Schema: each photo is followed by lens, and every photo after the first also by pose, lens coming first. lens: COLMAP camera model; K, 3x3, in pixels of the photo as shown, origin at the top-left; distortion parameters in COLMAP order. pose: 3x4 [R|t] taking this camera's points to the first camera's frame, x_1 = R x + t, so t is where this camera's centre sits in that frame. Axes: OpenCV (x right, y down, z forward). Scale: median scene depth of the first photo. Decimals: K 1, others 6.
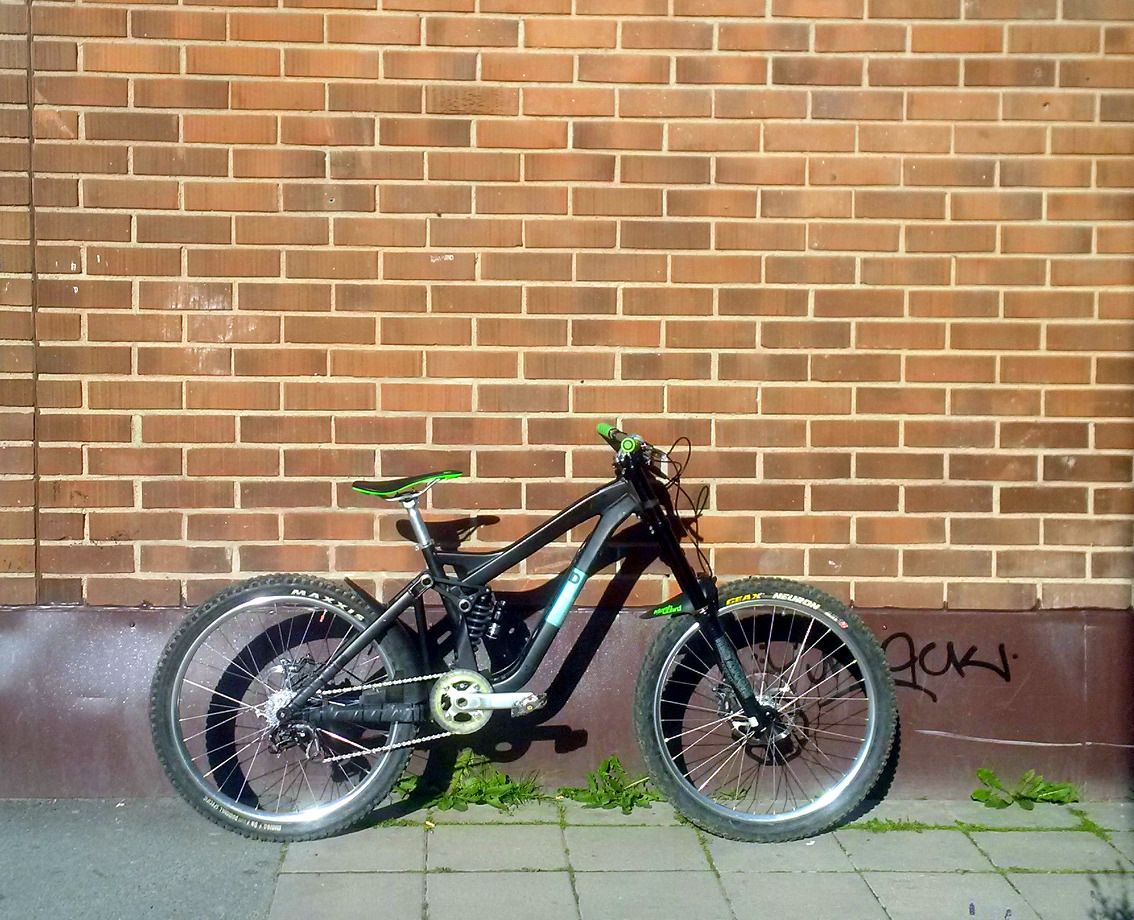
lens RADIAL K [[1710.8, 0, 567.3], [0, 1710.8, 454.4], [0, 0, 1]] dist [0.145015, 0.000000]
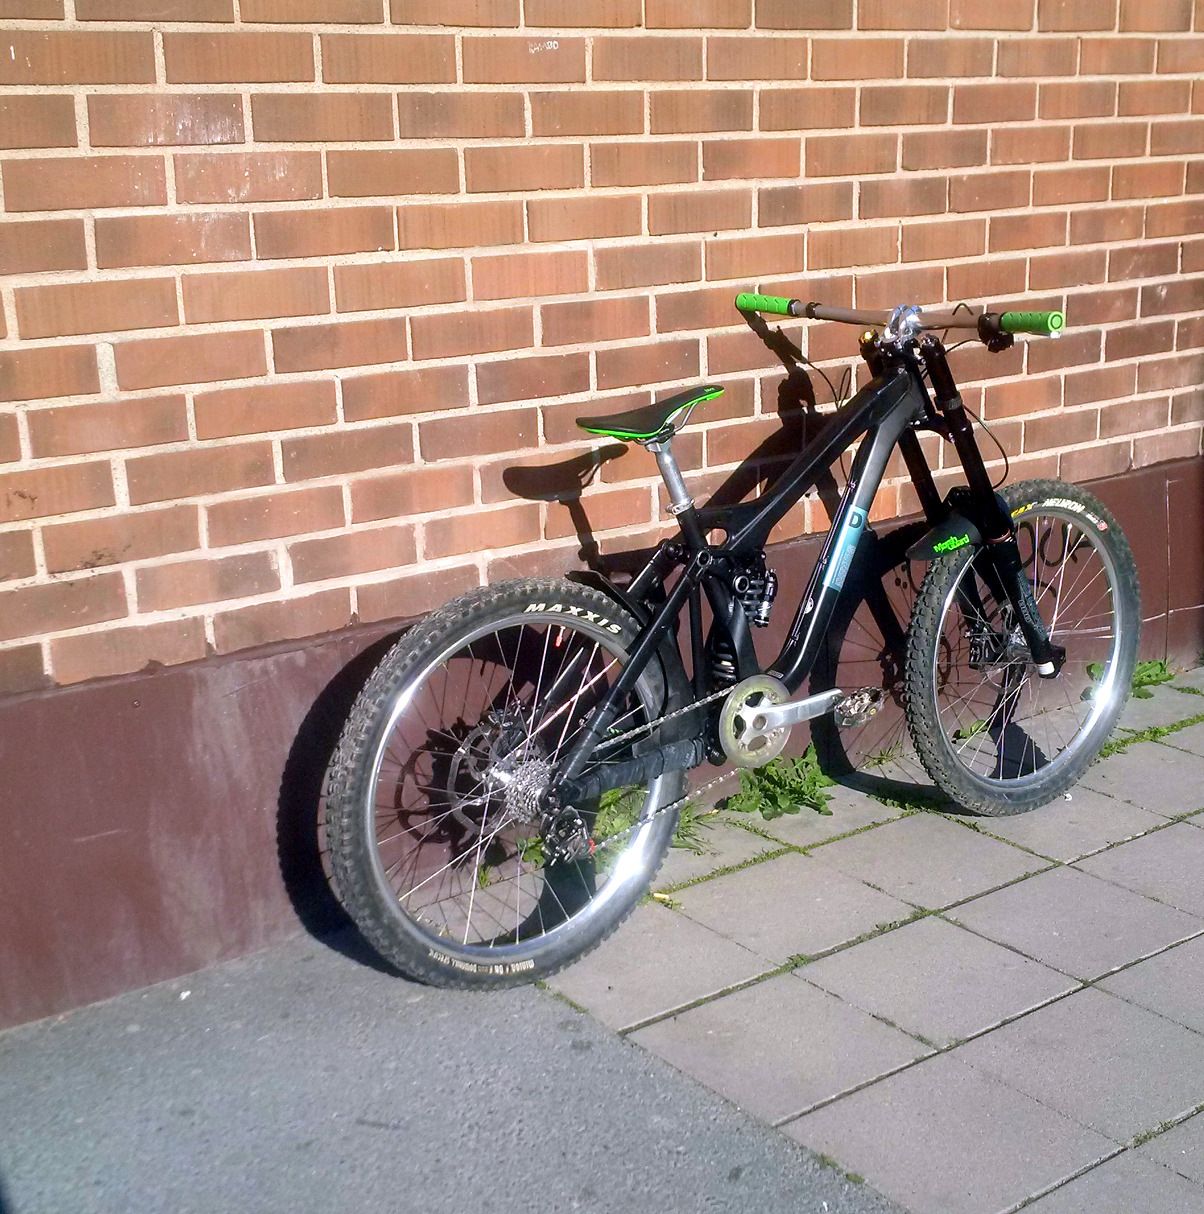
lens RADIAL K [[1806.9, 0, 602.9], [0, 1806.9, 609.1], [0, 0, 1]] dist [0.130765, 0.000000]
pose [[0.818358, -0.175420, 0.547282, -0.456522], [0.072388, 0.976156, 0.204643, -0.048247], [-0.570131, -0.127855, 0.811544, 0.412192]]
